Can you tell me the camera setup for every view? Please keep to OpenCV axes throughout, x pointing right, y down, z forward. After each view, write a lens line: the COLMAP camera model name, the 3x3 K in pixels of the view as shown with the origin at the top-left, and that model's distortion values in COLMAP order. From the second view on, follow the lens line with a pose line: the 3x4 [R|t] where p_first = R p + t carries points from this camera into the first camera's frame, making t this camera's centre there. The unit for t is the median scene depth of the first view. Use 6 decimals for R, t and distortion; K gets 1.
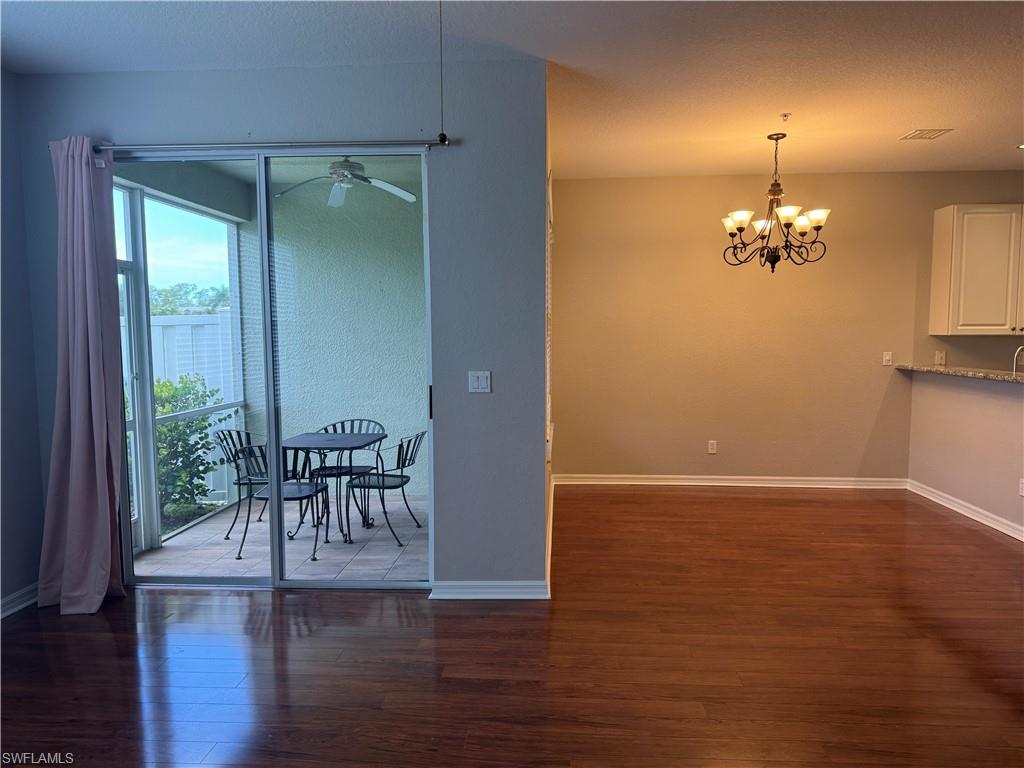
lens RADIAL K [[714.1, 0, 511.6], [0, 714.1, 392.9], [0, 0, 1]] dist [0.068732, -0.083834]
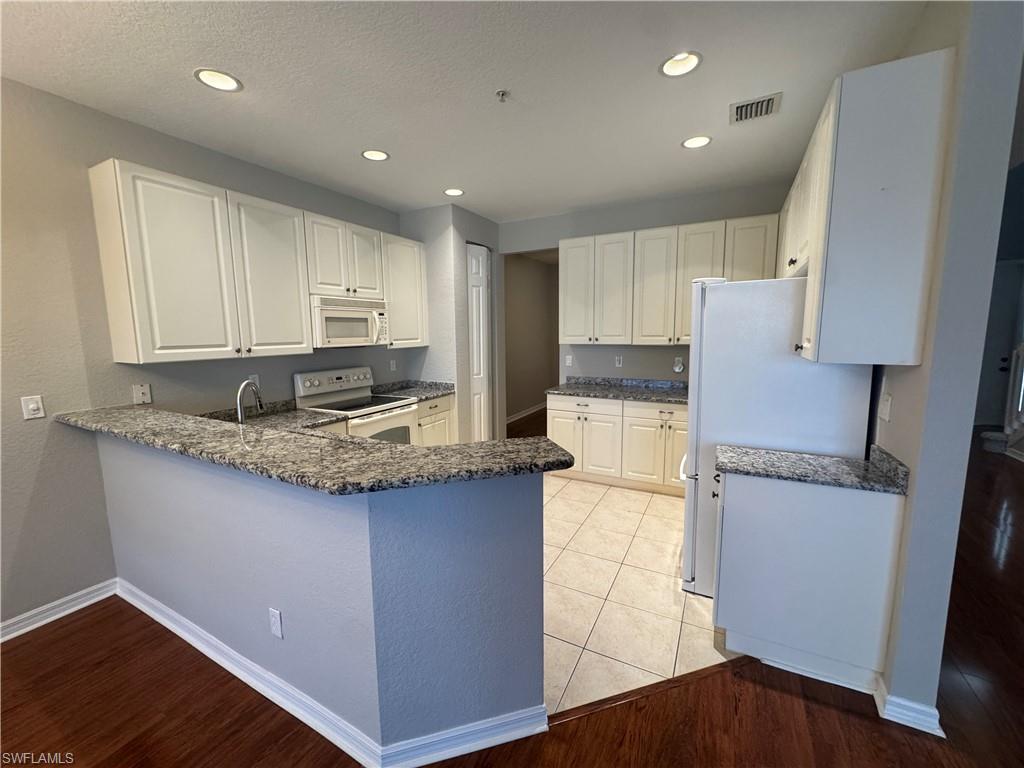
lens RADIAL K [[402.5, 0, 512.0], [0, 402.5, 384.0], [0, 0, 1]] dist [-0.004488, -0.000228]
pose [[0.403568, -0.117539, 0.907368, 0.415478], [0.087024, 0.992149, 0.089816, -0.066106], [-0.910802, 0.042716, 0.410628, 0.553341]]
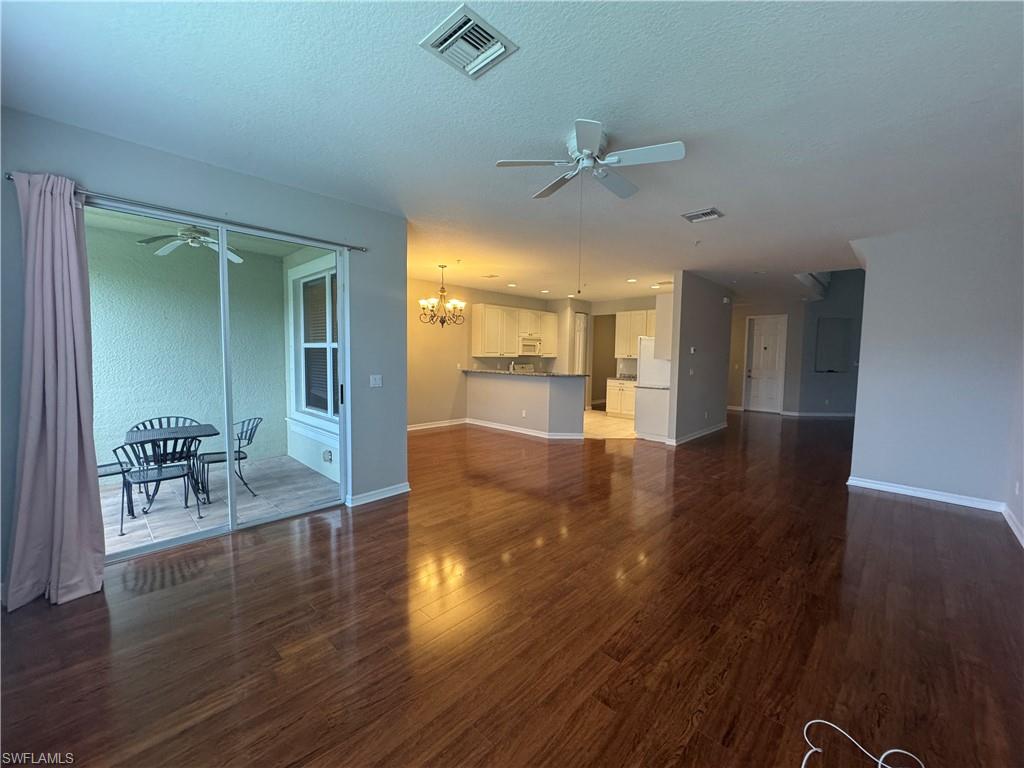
lens RADIAL K [[409.4, 0, 512.0], [0, 409.4, 384.0], [0, 0, 1]] dist [-0.002620, 0.000145]
pose [[0.644082, -0.042248, 0.763789, -0.397073], [0.047509, 0.998755, 0.015181, -0.004661], [-0.763479, 0.026509, 0.645288, 0.035725]]
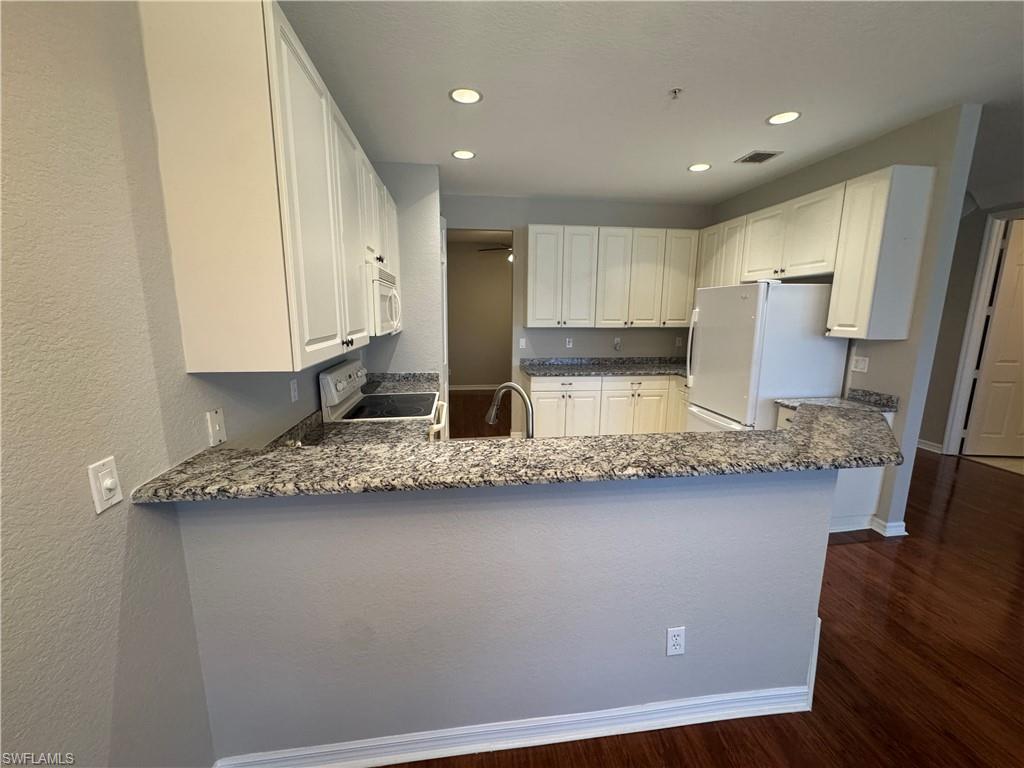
lens RADIAL K [[402.5, 0, 512.0], [0, 402.5, 384.0], [0, 0, 1]] dist [-0.004488, -0.000228]
pose [[-0.196290, -0.170020, 0.965693, 0.386287], [0.080932, 0.978683, 0.188758, -0.105707], [-0.977200, 0.115207, -0.178346, 0.947775]]
